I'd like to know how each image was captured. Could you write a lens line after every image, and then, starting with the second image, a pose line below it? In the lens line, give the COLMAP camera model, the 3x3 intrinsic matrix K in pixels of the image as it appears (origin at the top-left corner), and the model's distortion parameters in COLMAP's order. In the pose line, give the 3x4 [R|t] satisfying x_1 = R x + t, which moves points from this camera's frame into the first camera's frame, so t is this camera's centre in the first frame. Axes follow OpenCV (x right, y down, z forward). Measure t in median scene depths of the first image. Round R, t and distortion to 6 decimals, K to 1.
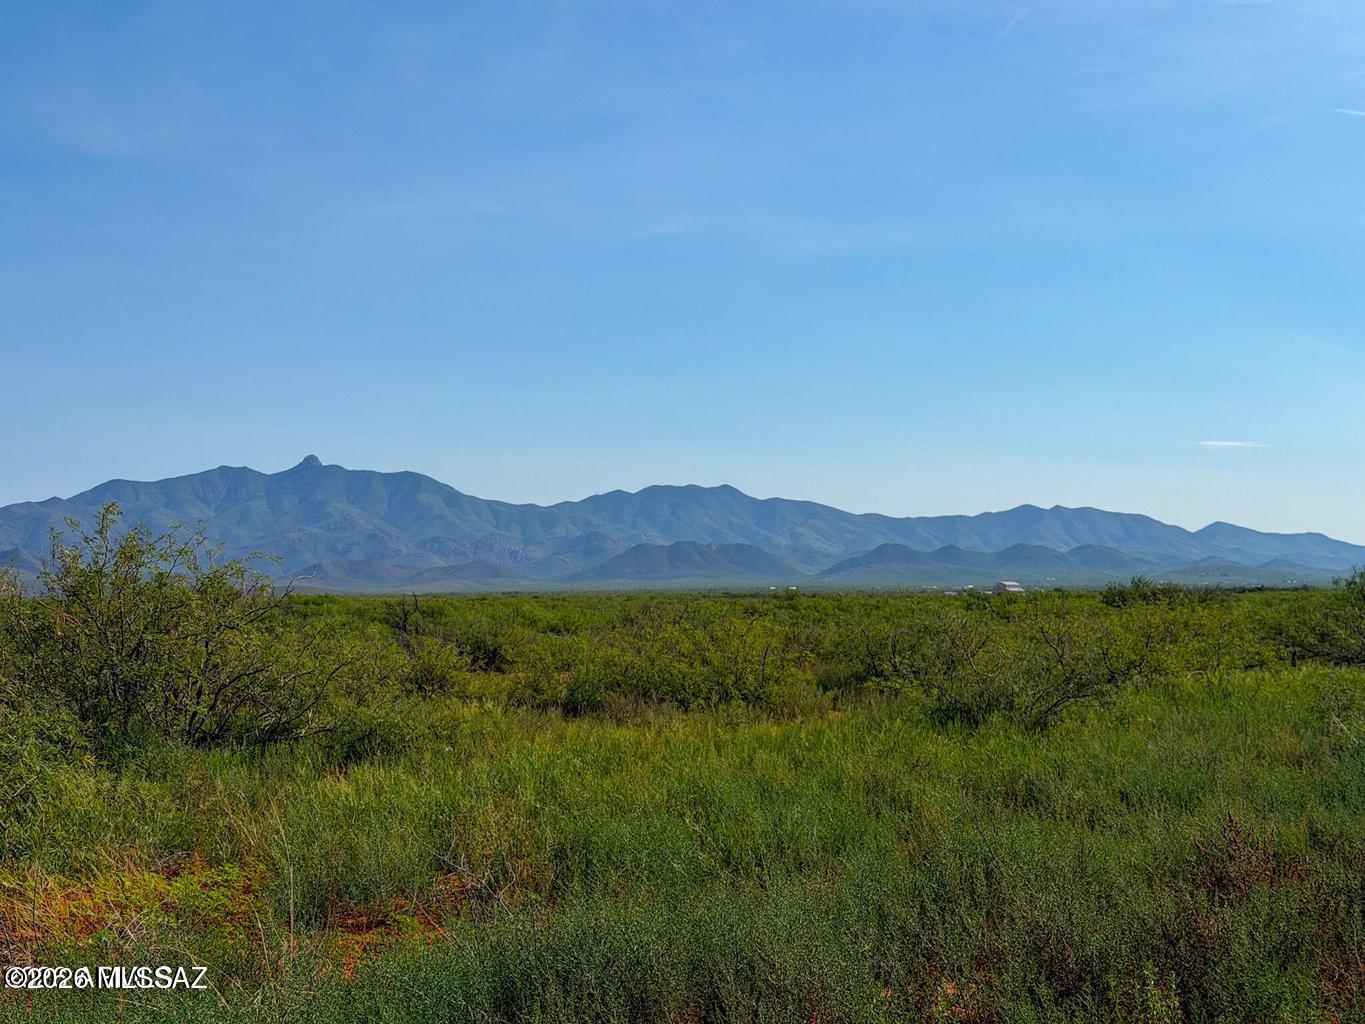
lens RADIAL K [[1861.5, 0, 668.5], [0, 1861.5, 519.2], [0, 0, 1]] dist [0.027370, 0.000000]
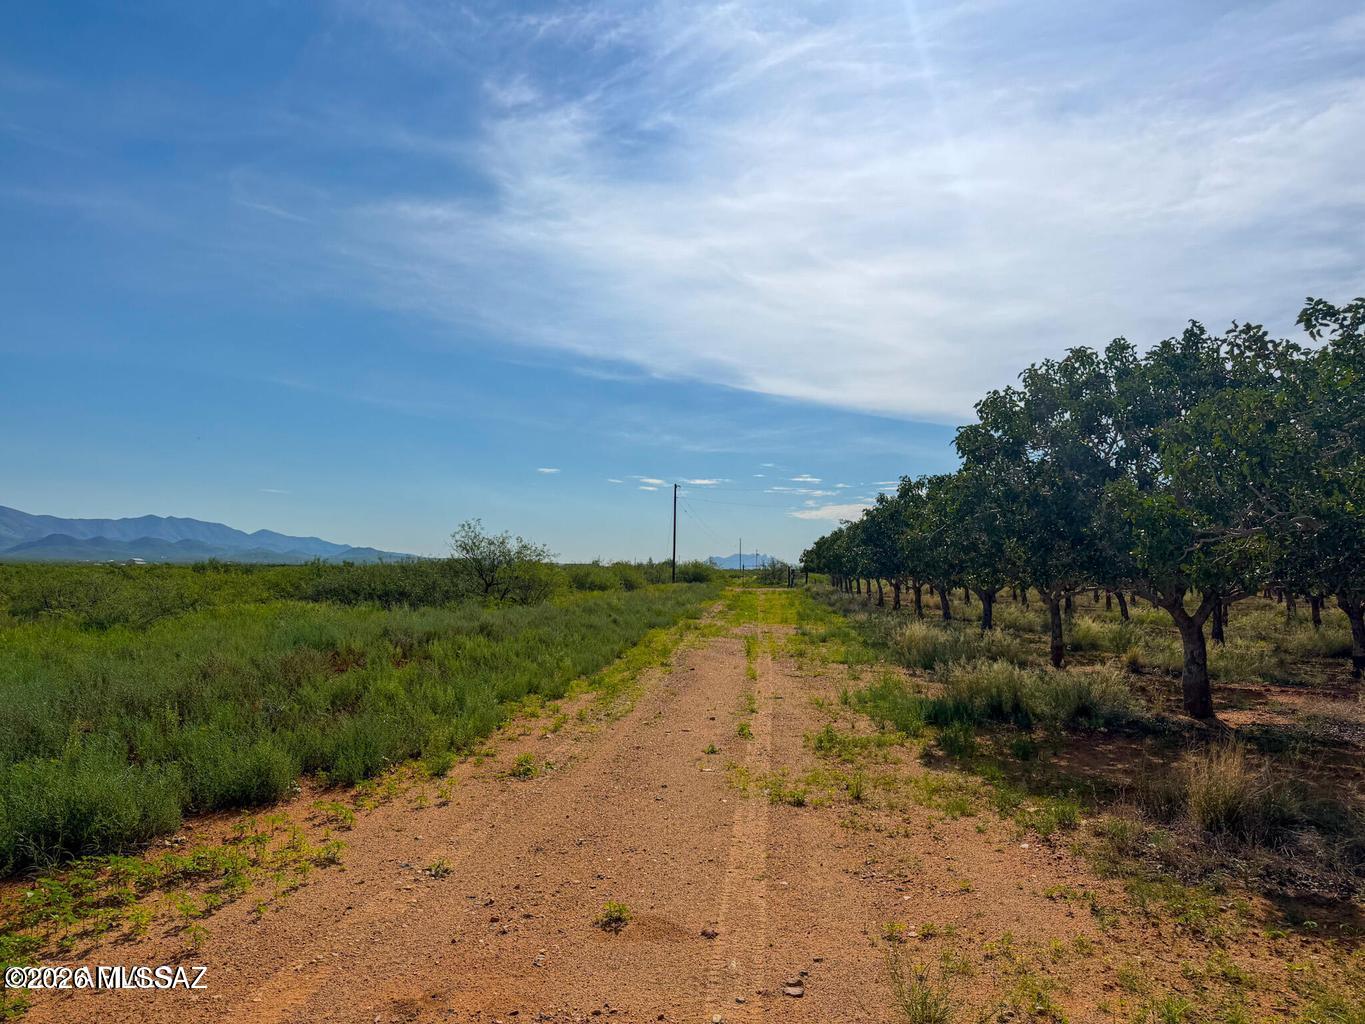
lens RADIAL K [[984.6, 0, 686.7], [0, 984.6, 510.9], [0, 0, 1]] dist [0.005182, 0.004292]
pose [[0.772995, 0.054240, 0.632089, -0.019808], [-0.042454, 0.998528, -0.033766, -0.005595], [-0.632990, -0.000734, 0.774159, -0.142115]]
